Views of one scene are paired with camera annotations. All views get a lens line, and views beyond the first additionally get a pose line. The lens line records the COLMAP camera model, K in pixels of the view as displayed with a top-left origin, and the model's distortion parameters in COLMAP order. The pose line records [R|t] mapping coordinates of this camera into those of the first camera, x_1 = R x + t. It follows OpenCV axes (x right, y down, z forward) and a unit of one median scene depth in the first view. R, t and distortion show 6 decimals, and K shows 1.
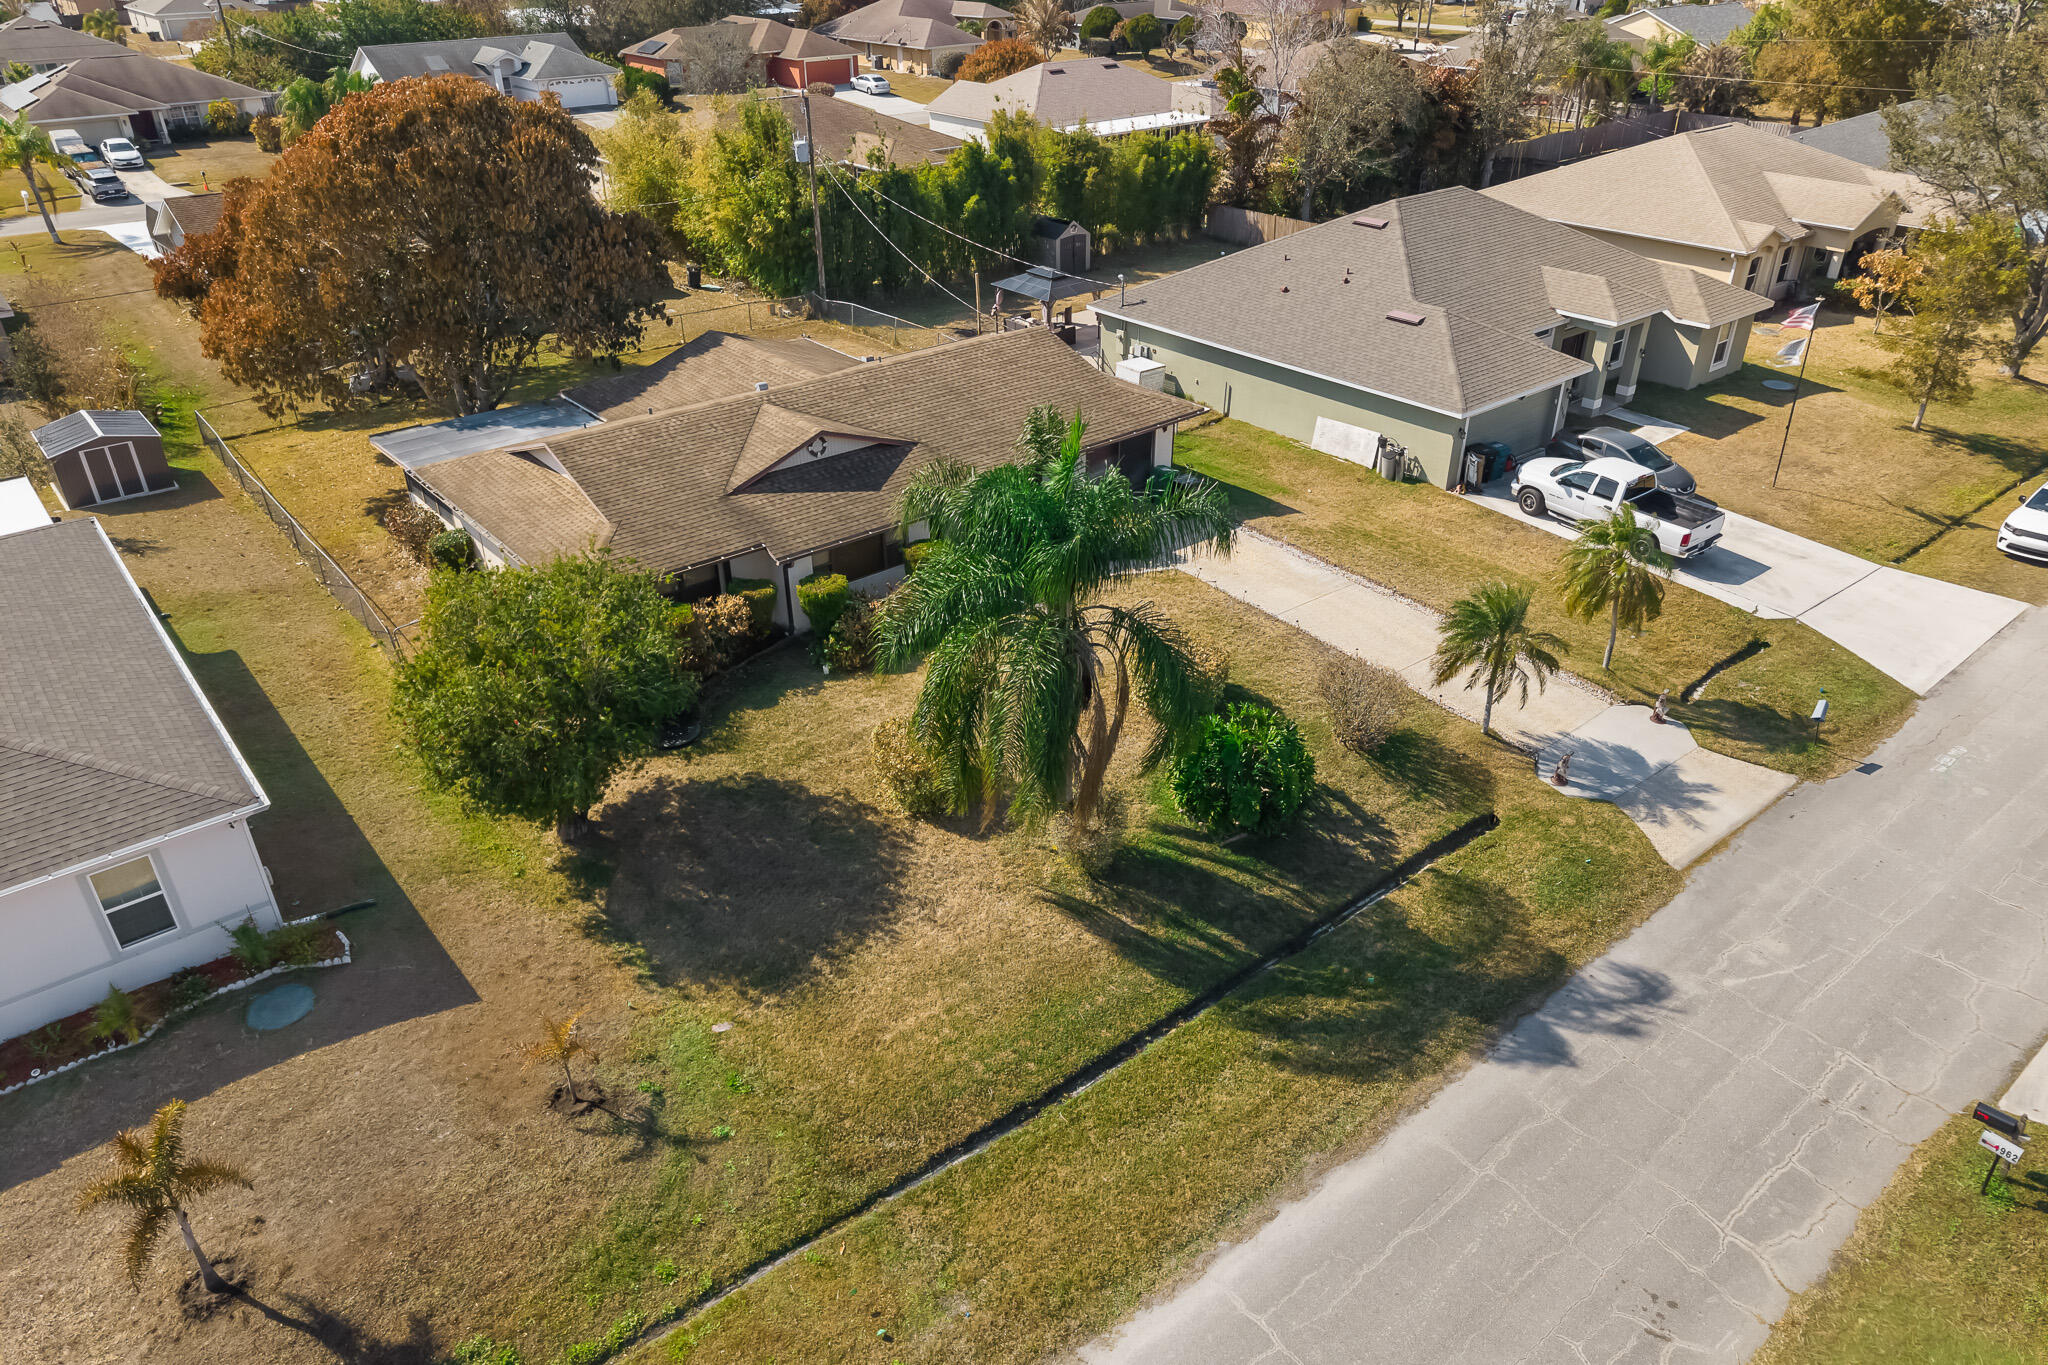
lens RADIAL K [[1398.7, 0, 1024.0], [0, 1398.7, 682.5], [0, 0, 1]] dist [0.004488, -0.003828]
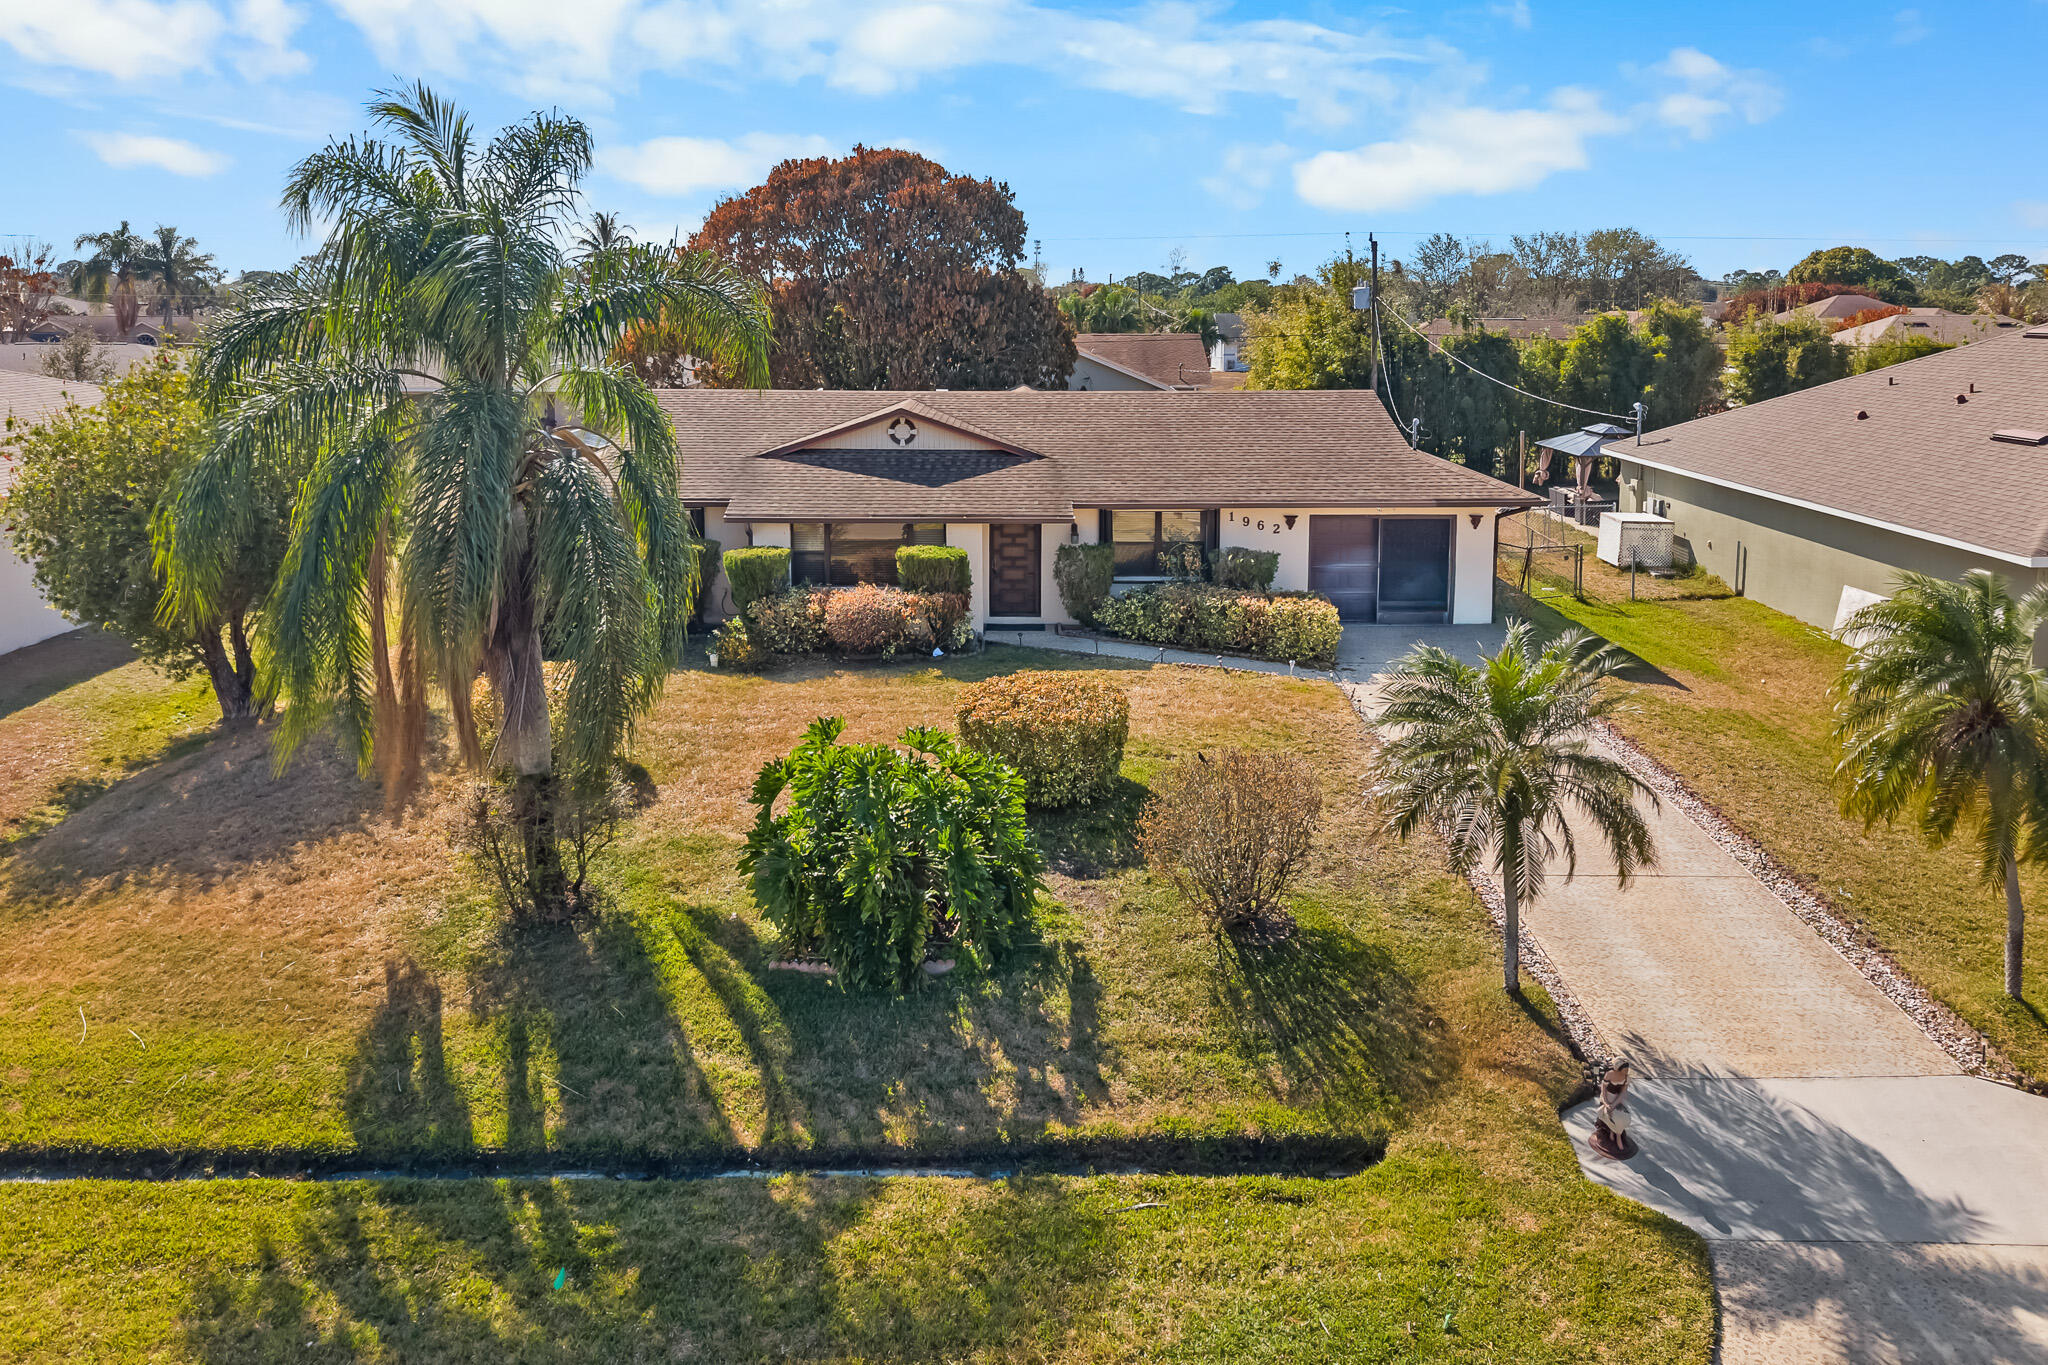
lens RADIAL K [[1455.7, 0, 1026.5], [0, 1455.7, 451.3], [0, 0, 1]] dist [0.003333, -0.006627]
pose [[0.773172, 0.069137, -0.630417, 0.482503], [-0.315810, 0.903999, -0.288183, 0.061634], [0.549972, 0.421907, 0.720781, 0.524562]]
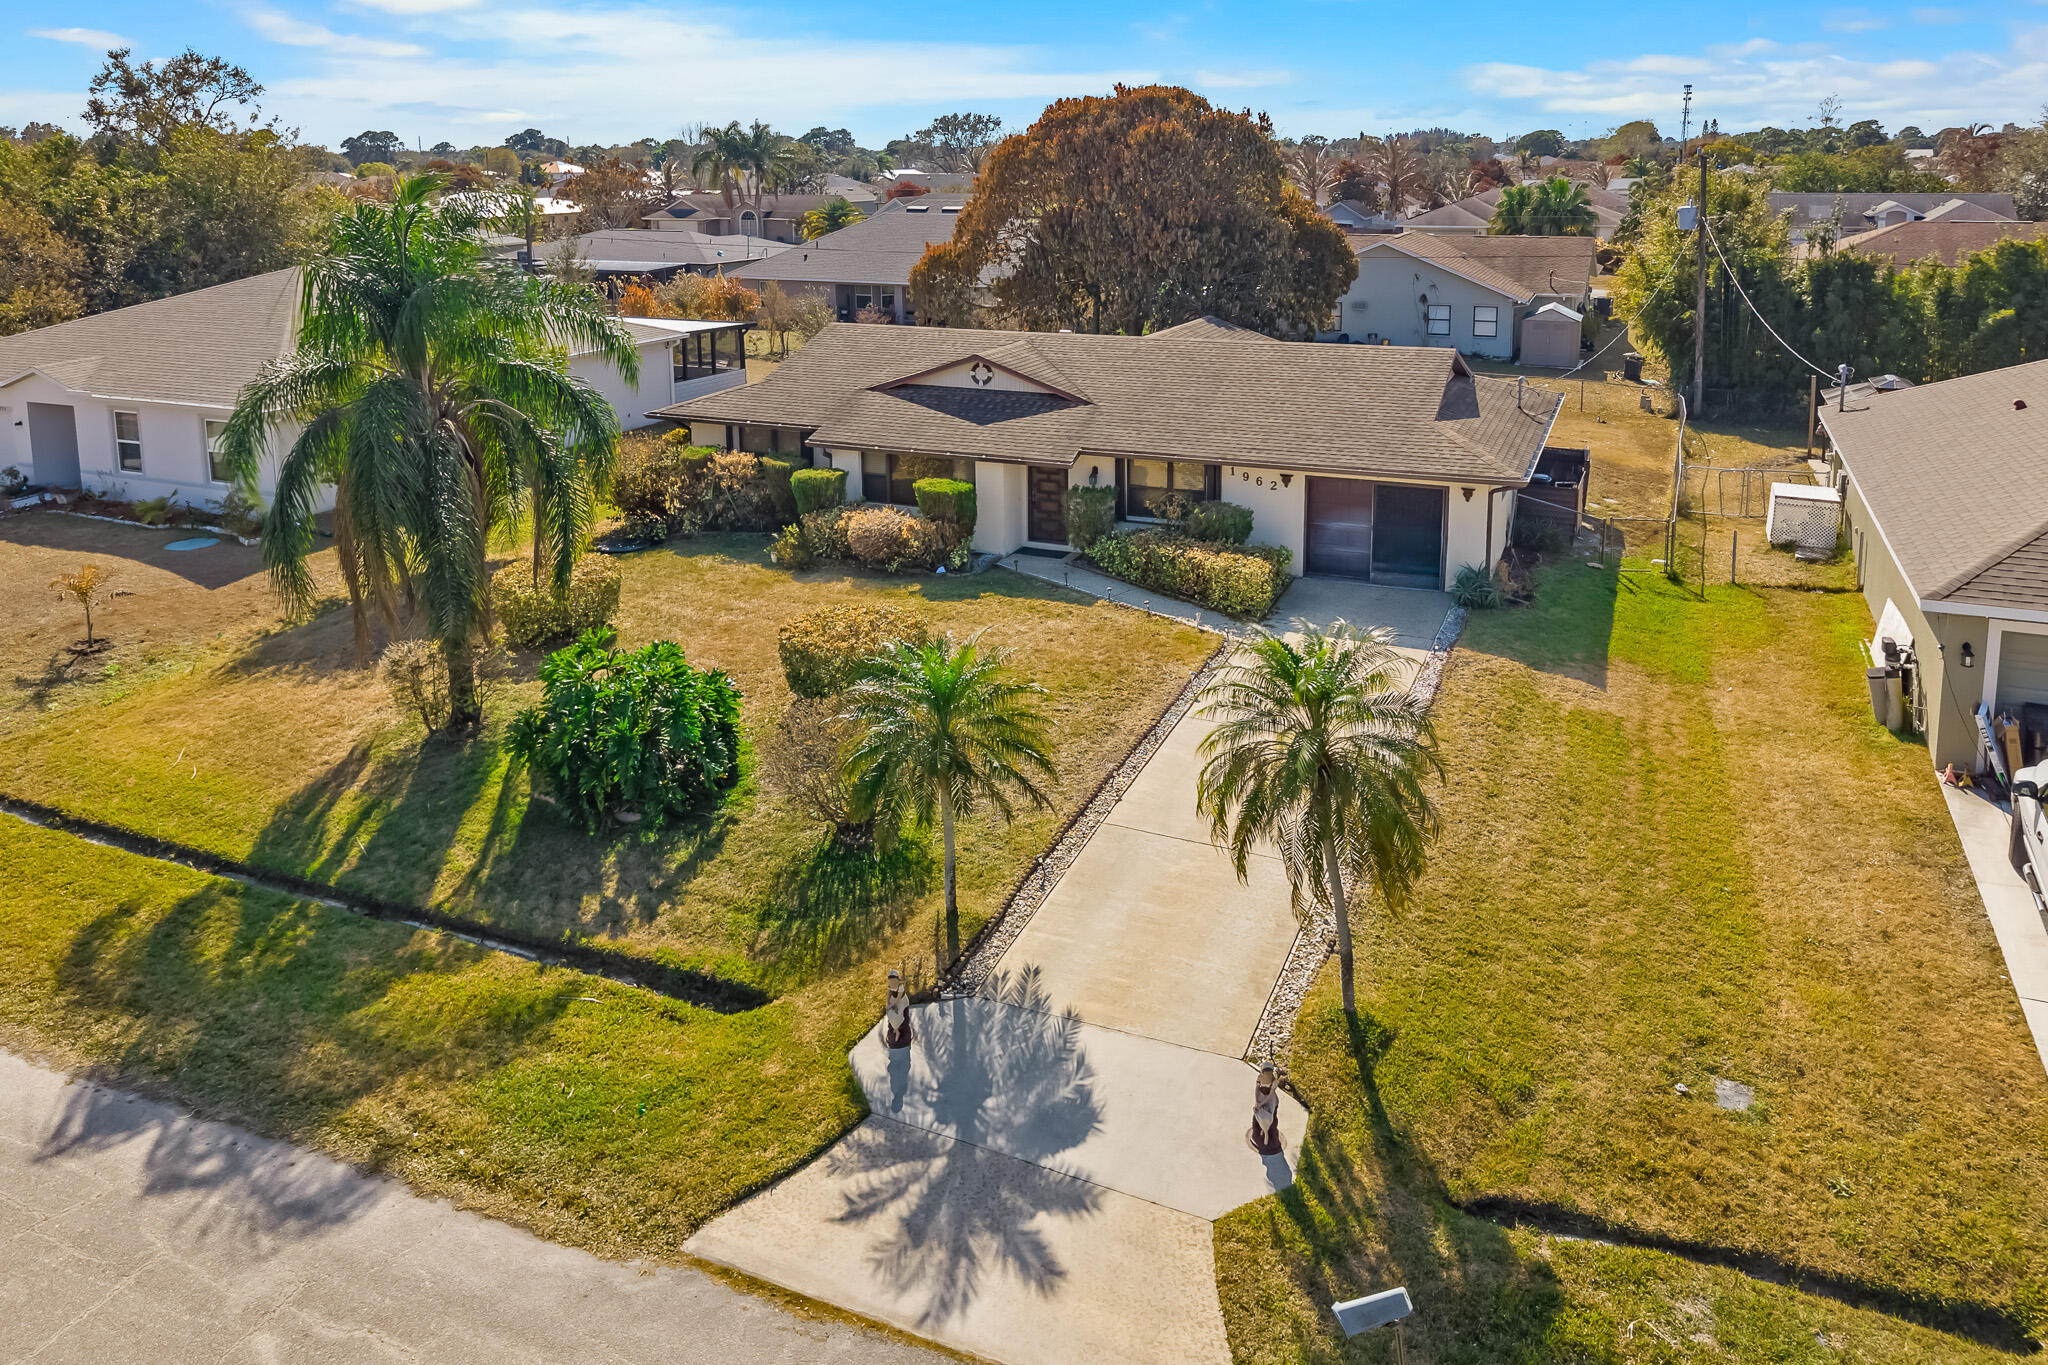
lens RADIAL K [[1462.8, 0, 1023.6], [0, 1462.8, 378.3], [0, 0, 1]] dist [0.002806, 0.001750]
pose [[0.446158, 0.132275, -0.885125, 0.807055], [-0.434707, 0.896538, -0.085139, -0.111725], [0.782287, 0.422756, 0.457498, 0.677312]]
